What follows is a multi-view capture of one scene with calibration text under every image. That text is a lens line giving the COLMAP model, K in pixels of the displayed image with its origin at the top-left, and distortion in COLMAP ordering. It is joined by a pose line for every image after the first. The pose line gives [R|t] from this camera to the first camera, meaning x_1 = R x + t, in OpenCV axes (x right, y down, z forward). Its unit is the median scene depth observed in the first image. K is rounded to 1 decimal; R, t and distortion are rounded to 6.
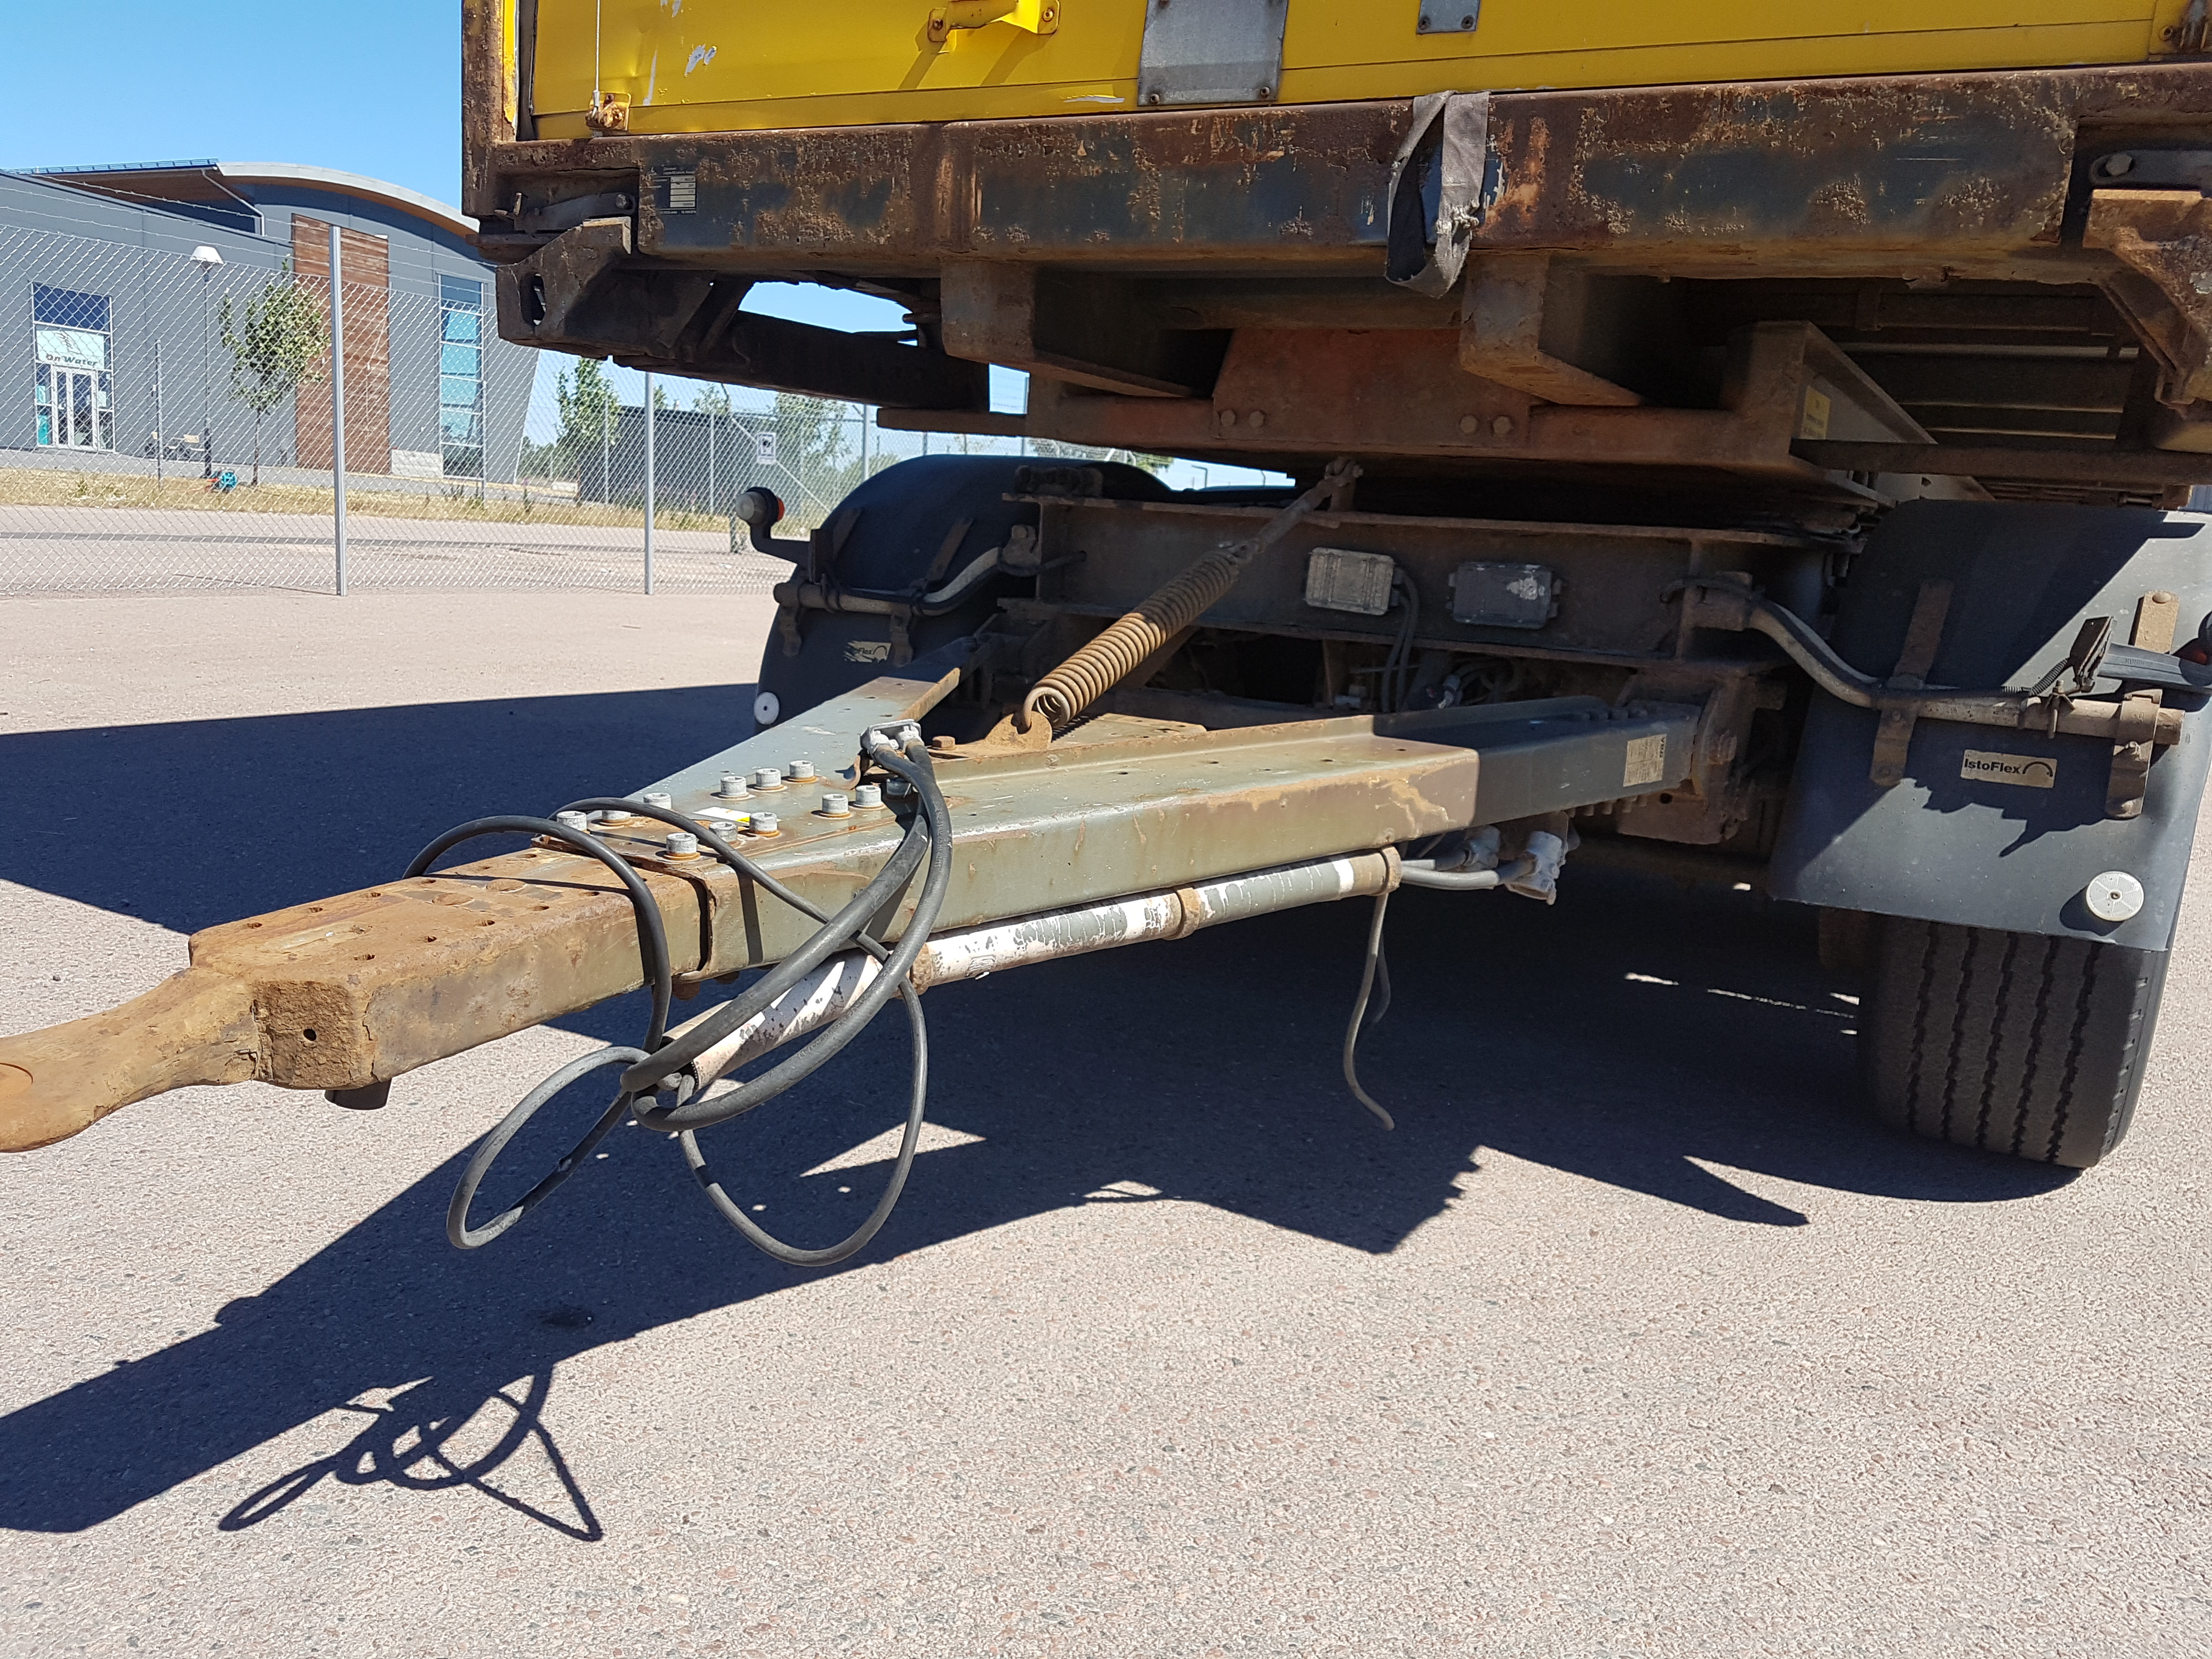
lens RADIAL K [[1728.6, 0, 1102.4], [0, 1728.6, 874.6], [0, 0, 1]] dist [0.130008, -0.189931]
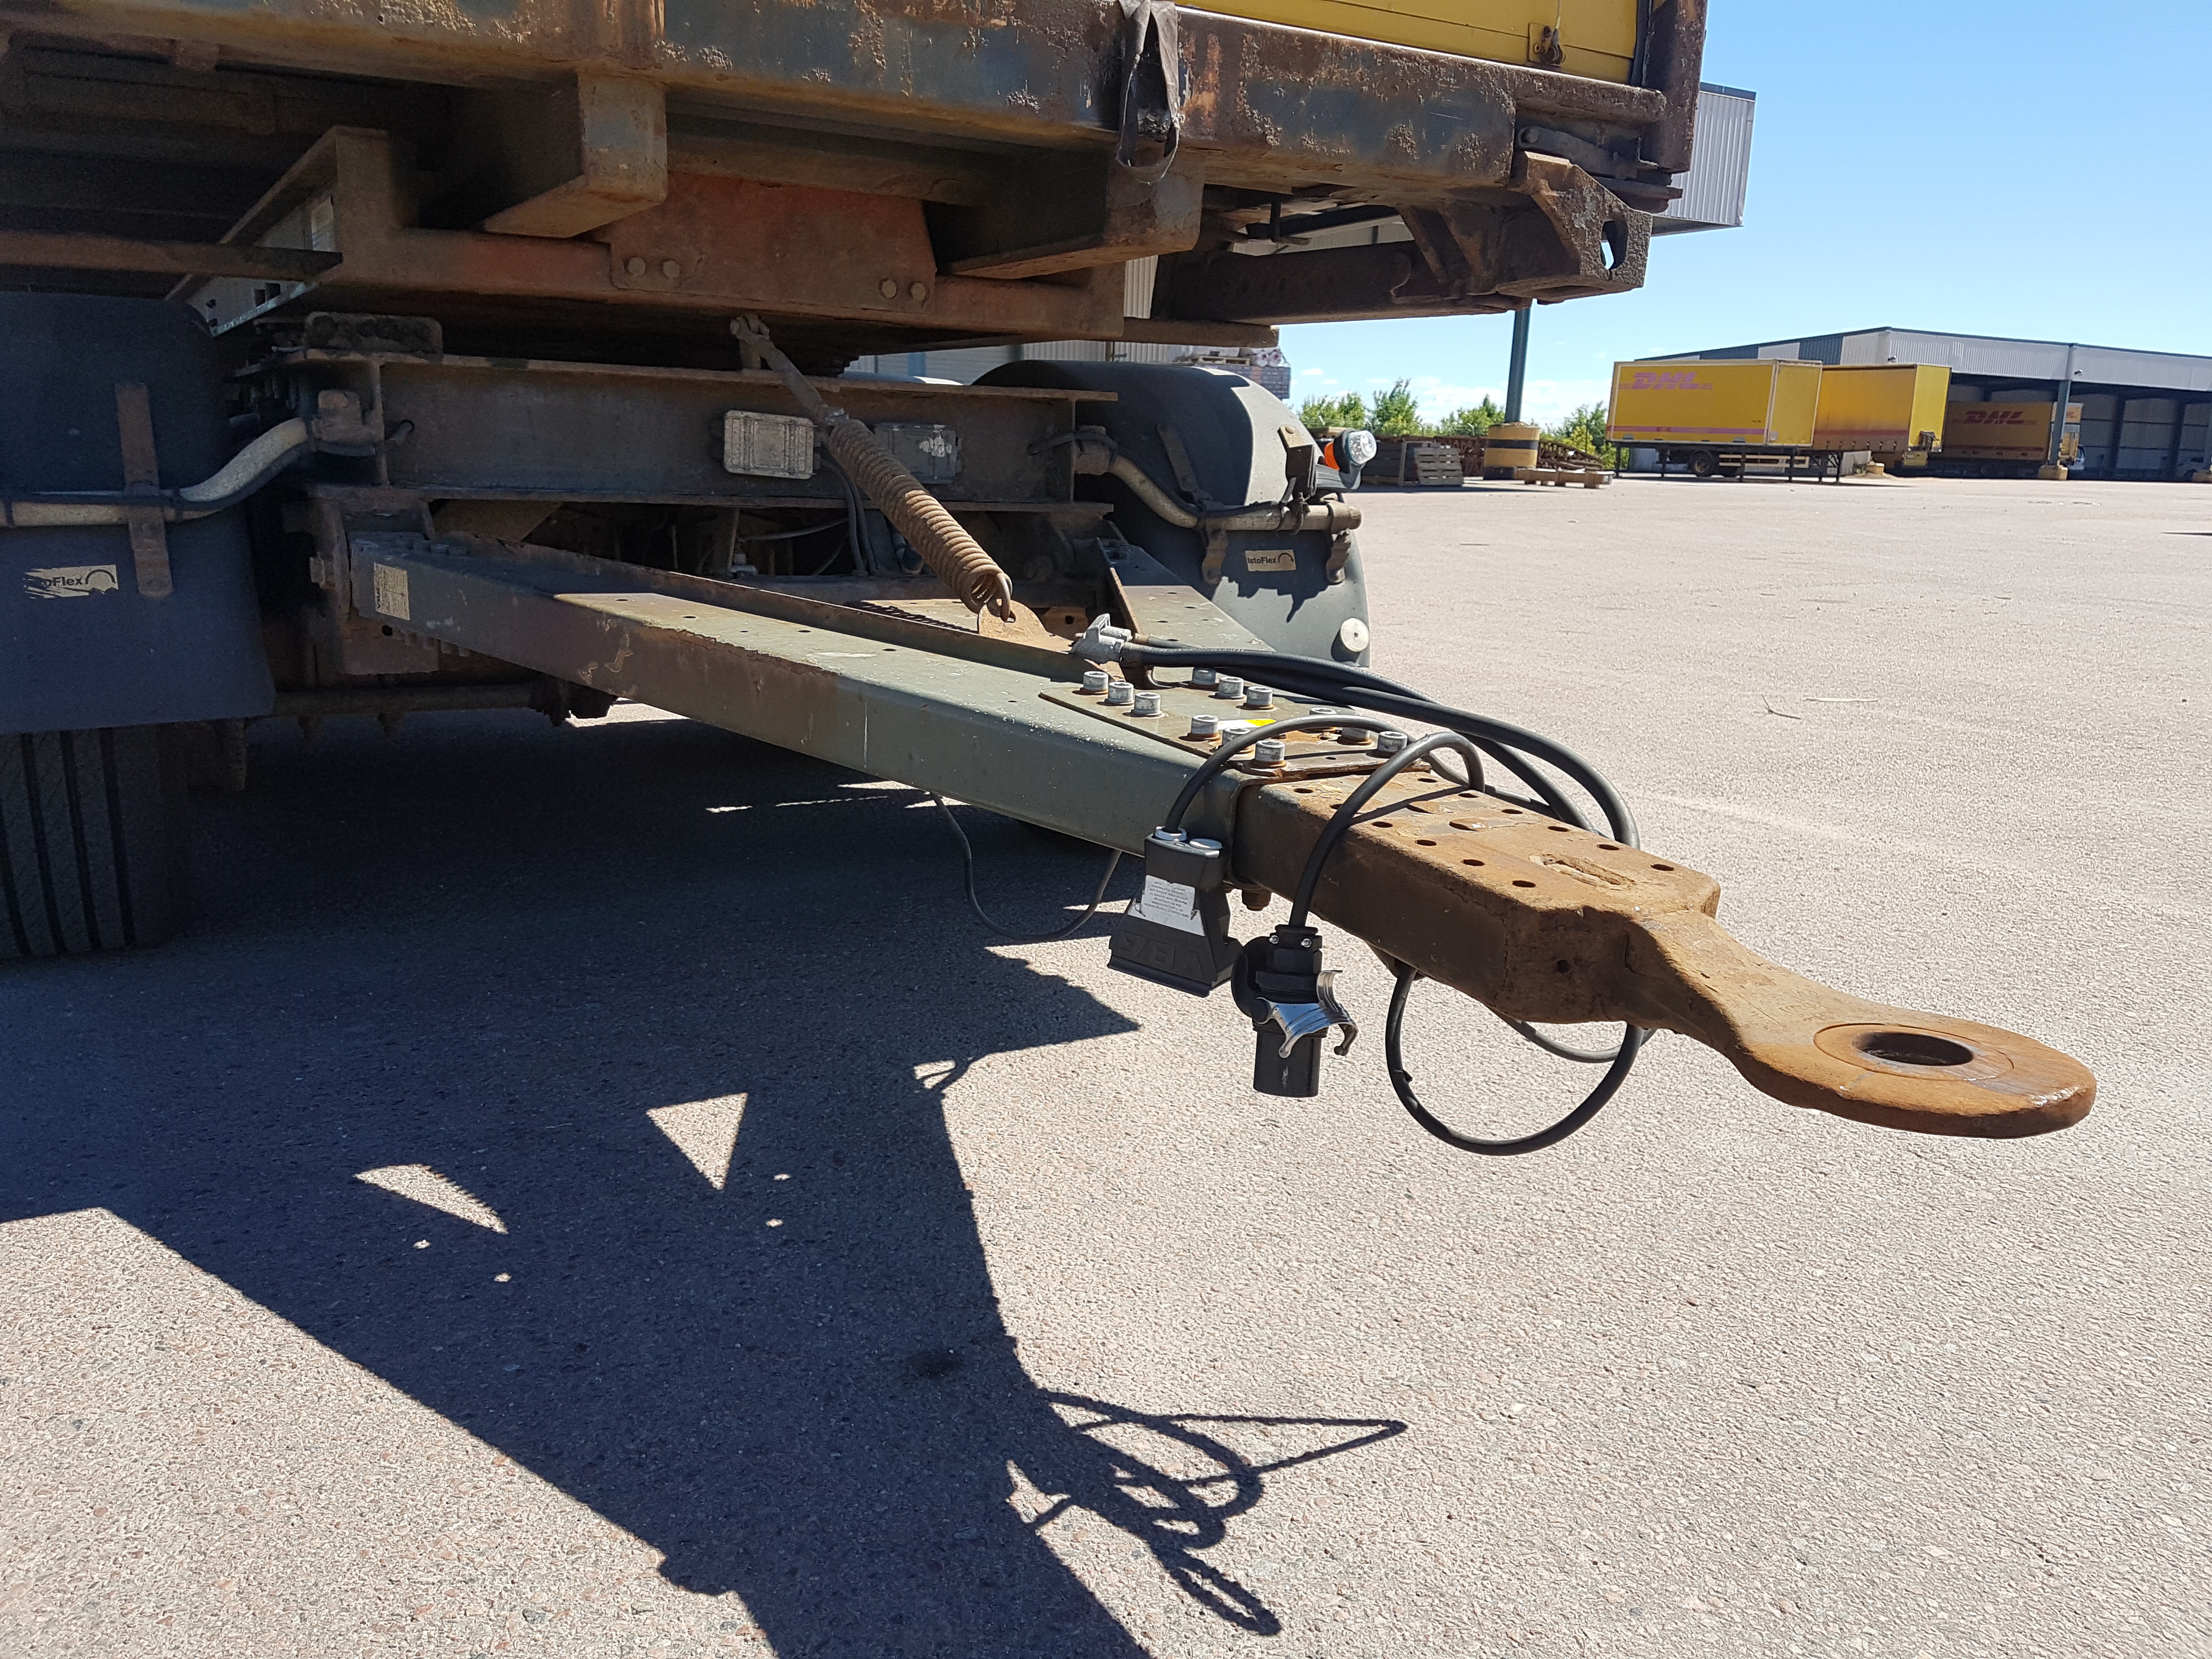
lens RADIAL K [[1711.9, 0, 1058.4], [0, 1711.9, 874.1], [0, 0, 1]] dist [0.115817, -0.139587]
pose [[0.525509, -0.255546, 0.811503, -0.761749], [0.179898, 0.965634, 0.187585, -0.107578], [-0.831551, 0.047410, 0.553421, 0.401068]]
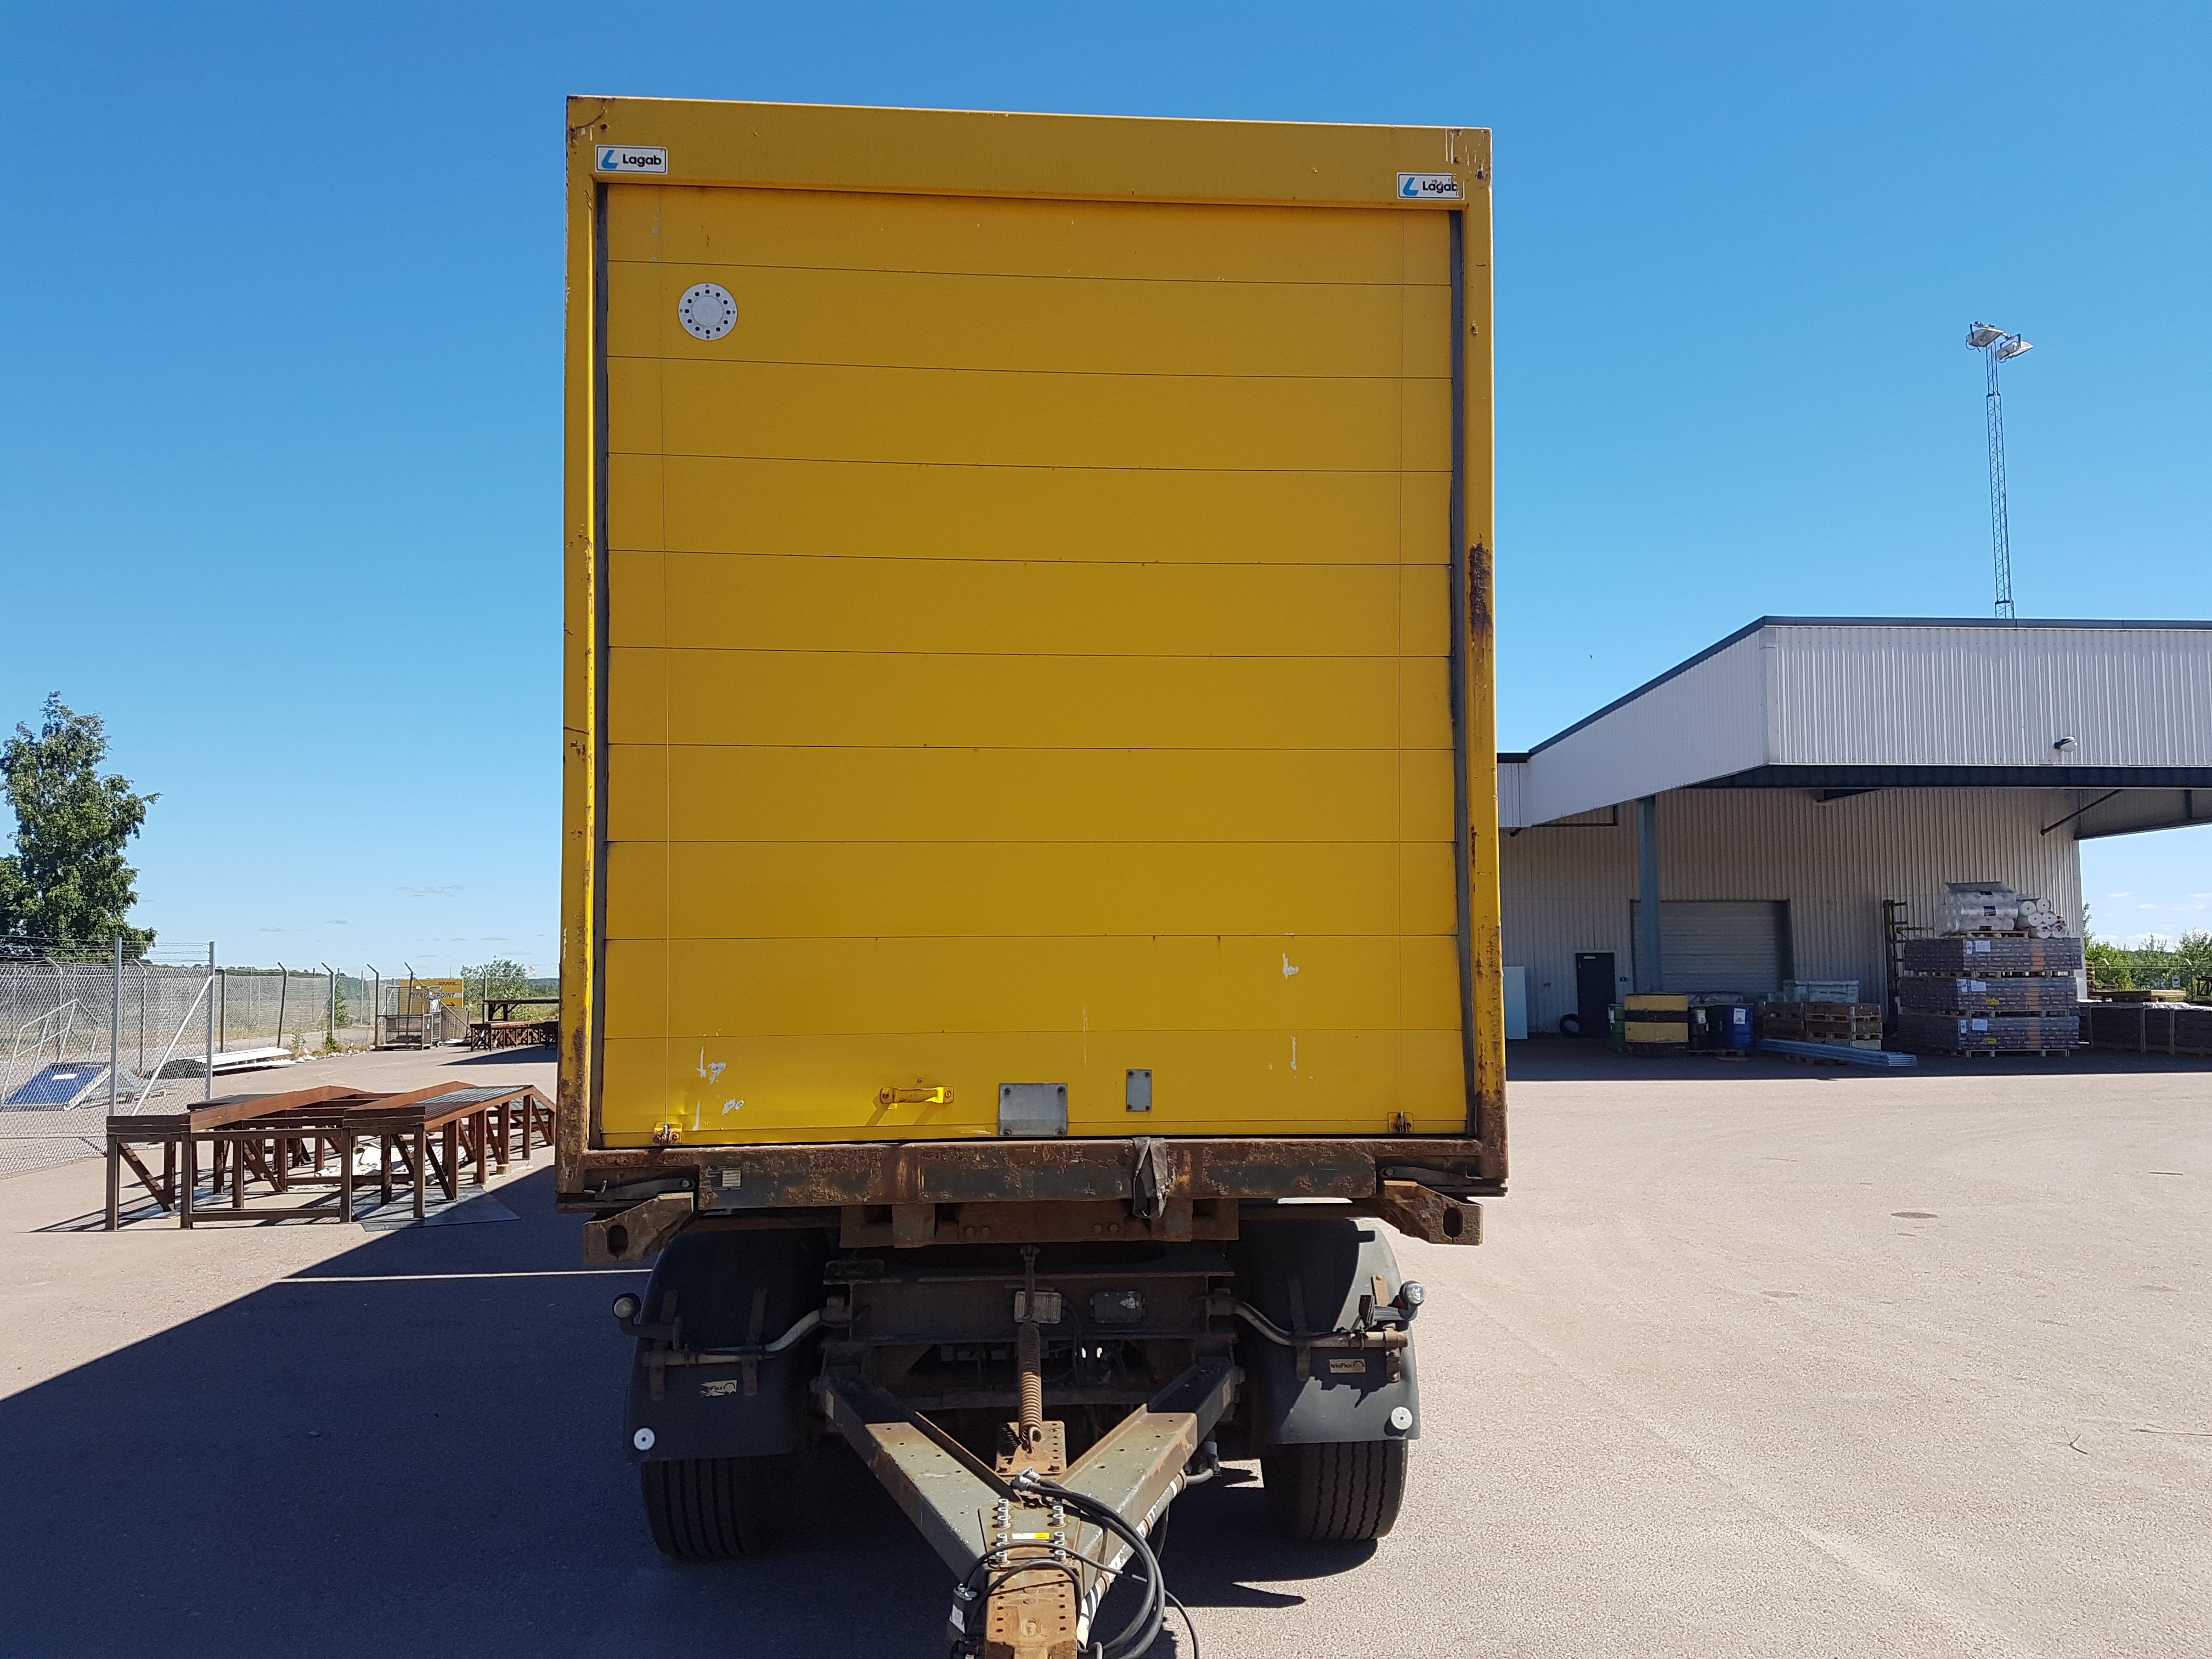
lens RADIAL K [[1702.0, 0, 1117.1], [0, 1702.0, 865.4], [0, 0, 1]] dist [0.290001, -0.559954]
pose [[0.831699, -0.037969, 0.553927, -1.011371], [0.173219, 0.965609, -0.193894, -0.310545], [-0.527515, 0.257212, 0.809673, -0.894374]]
